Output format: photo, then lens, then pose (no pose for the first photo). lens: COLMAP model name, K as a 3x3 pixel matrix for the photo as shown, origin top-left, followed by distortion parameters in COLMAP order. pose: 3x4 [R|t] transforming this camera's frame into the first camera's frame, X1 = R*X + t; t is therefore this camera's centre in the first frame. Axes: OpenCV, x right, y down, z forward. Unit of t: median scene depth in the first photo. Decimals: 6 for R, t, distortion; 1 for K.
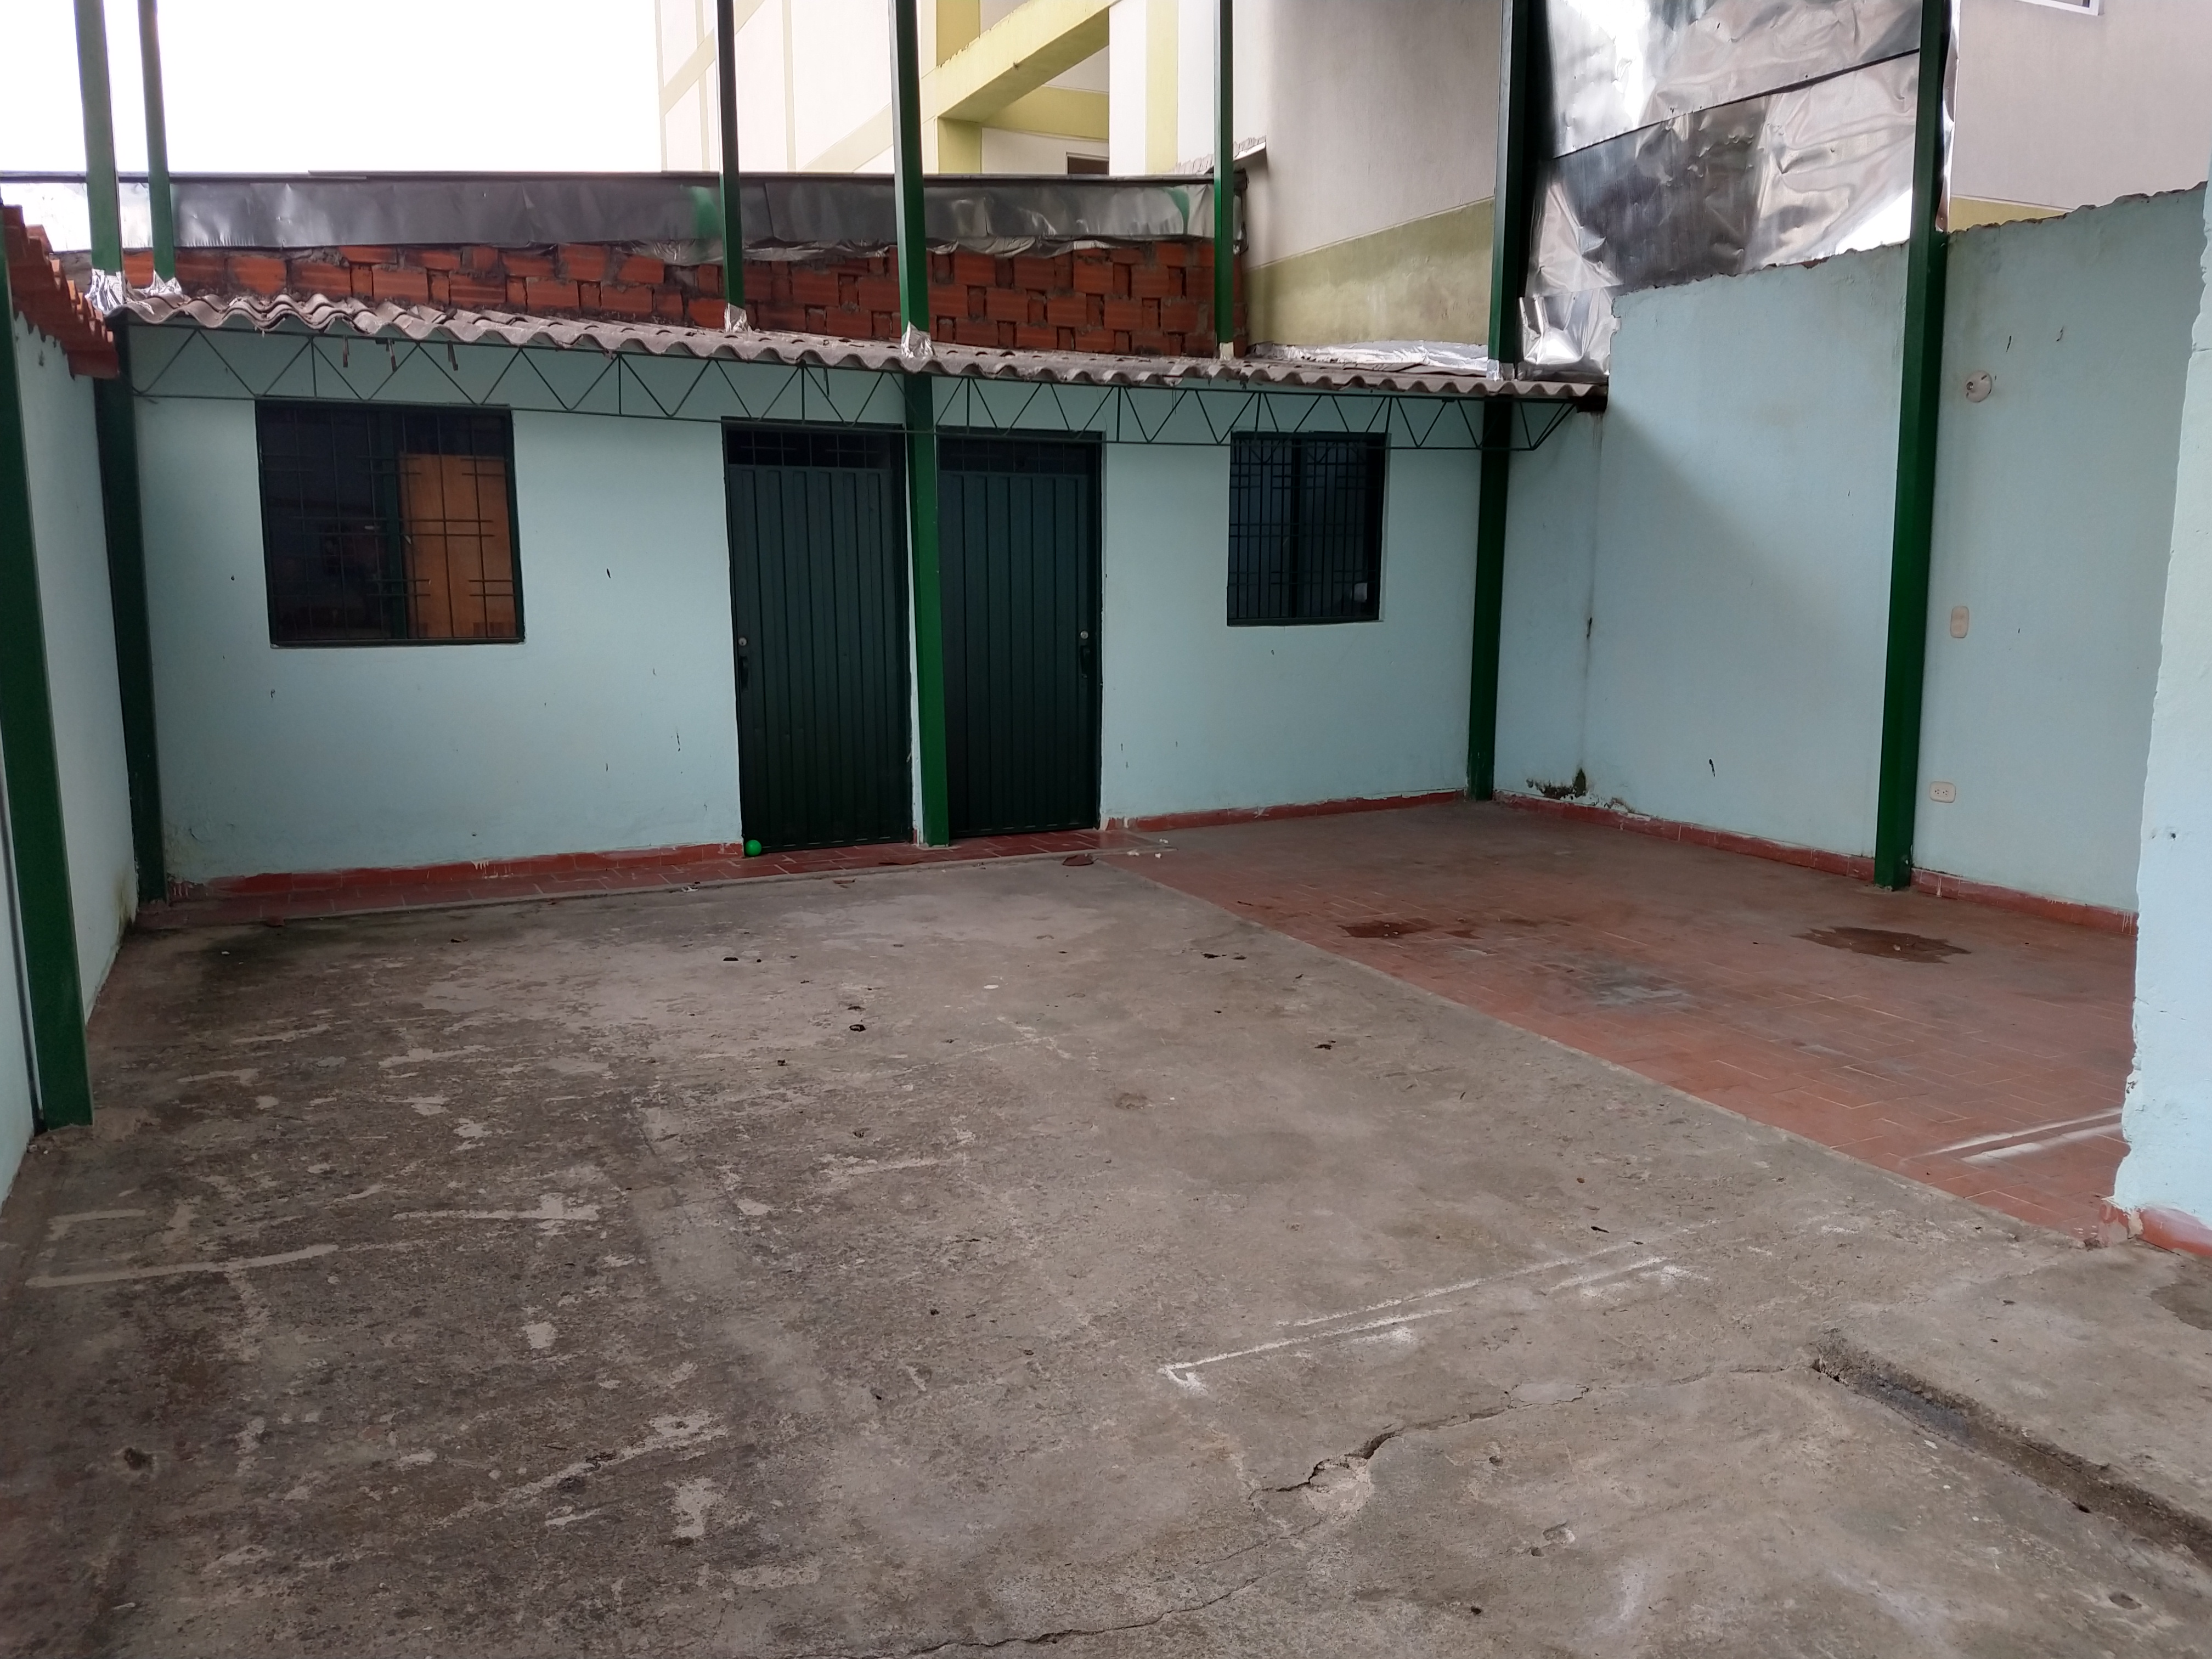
lens RADIAL K [[1779.4, 0, 1106.0], [0, 1779.4, 829.5], [0, 0, 1]] dist [0.025374, -0.007771]
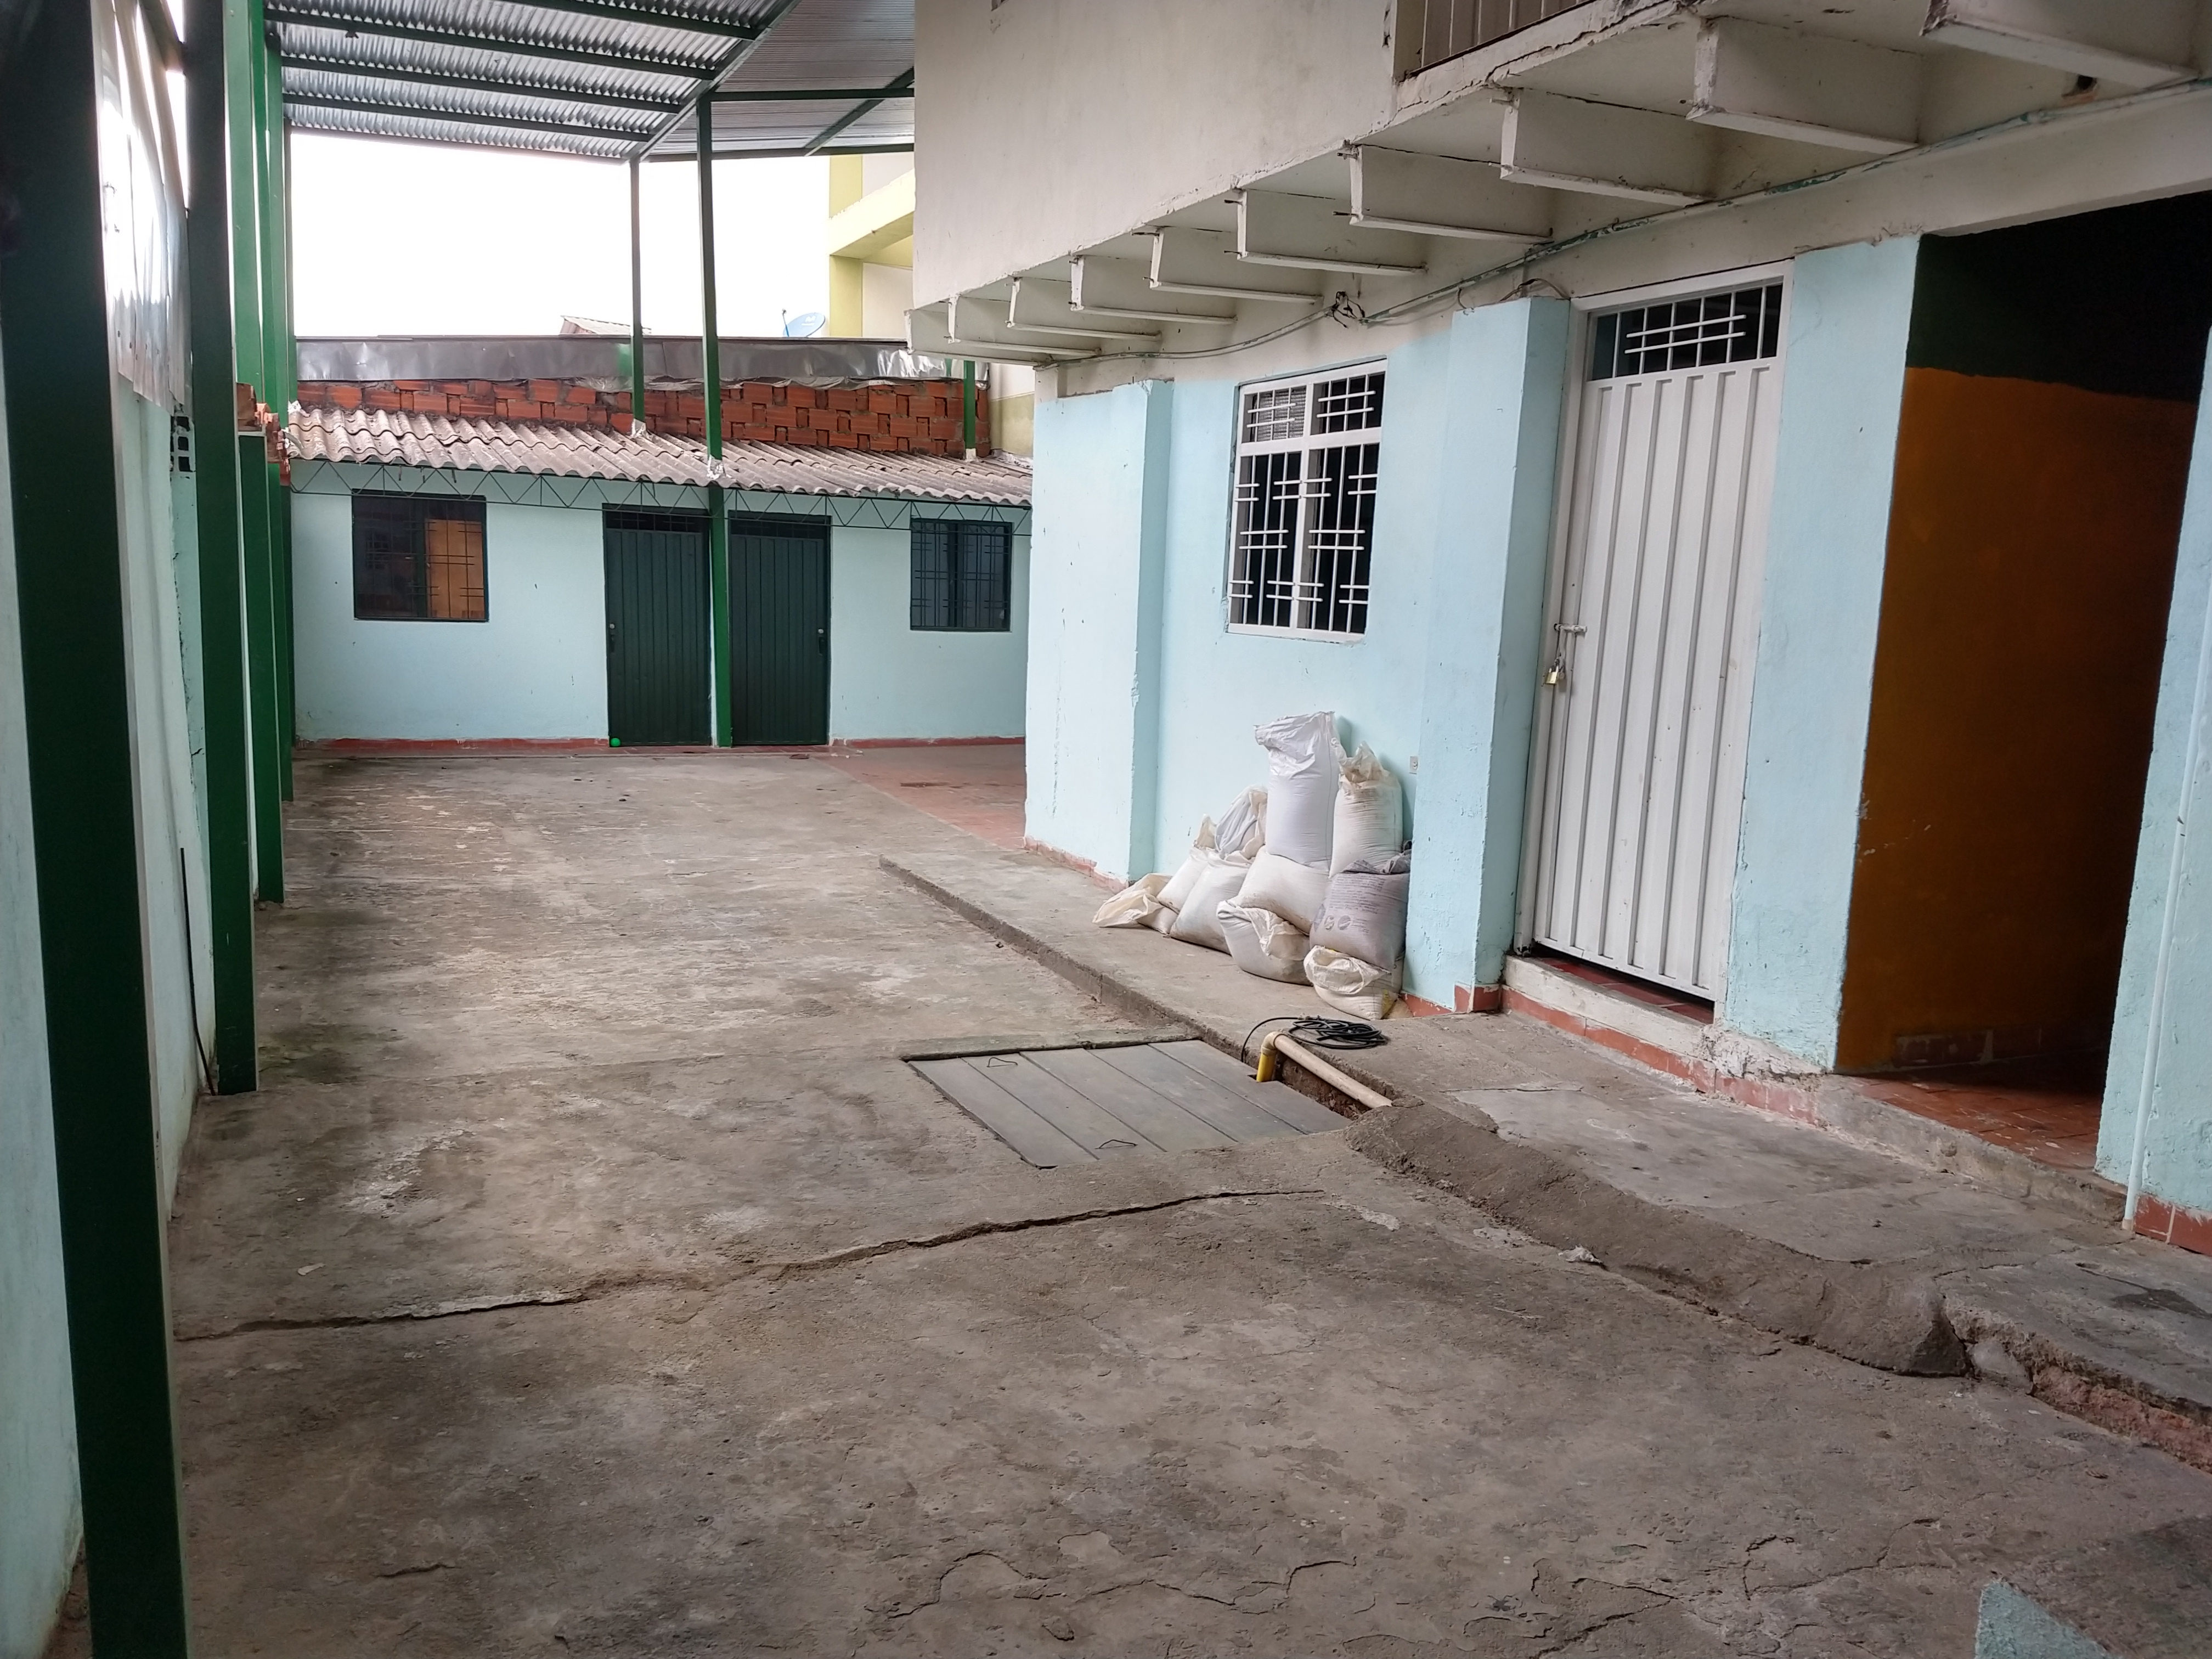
lens RADIAL K [[1612.8, 0, 1106.0], [0, 1612.8, 829.5], [0, 0, 1]] dist [-0.003716, 0.000716]
pose [[0.998827, 0.038115, 0.029879, 0.229519], [-0.038294, 0.999252, 0.005442, 0.064462], [-0.029649, -0.006579, 0.999539, -0.584171]]
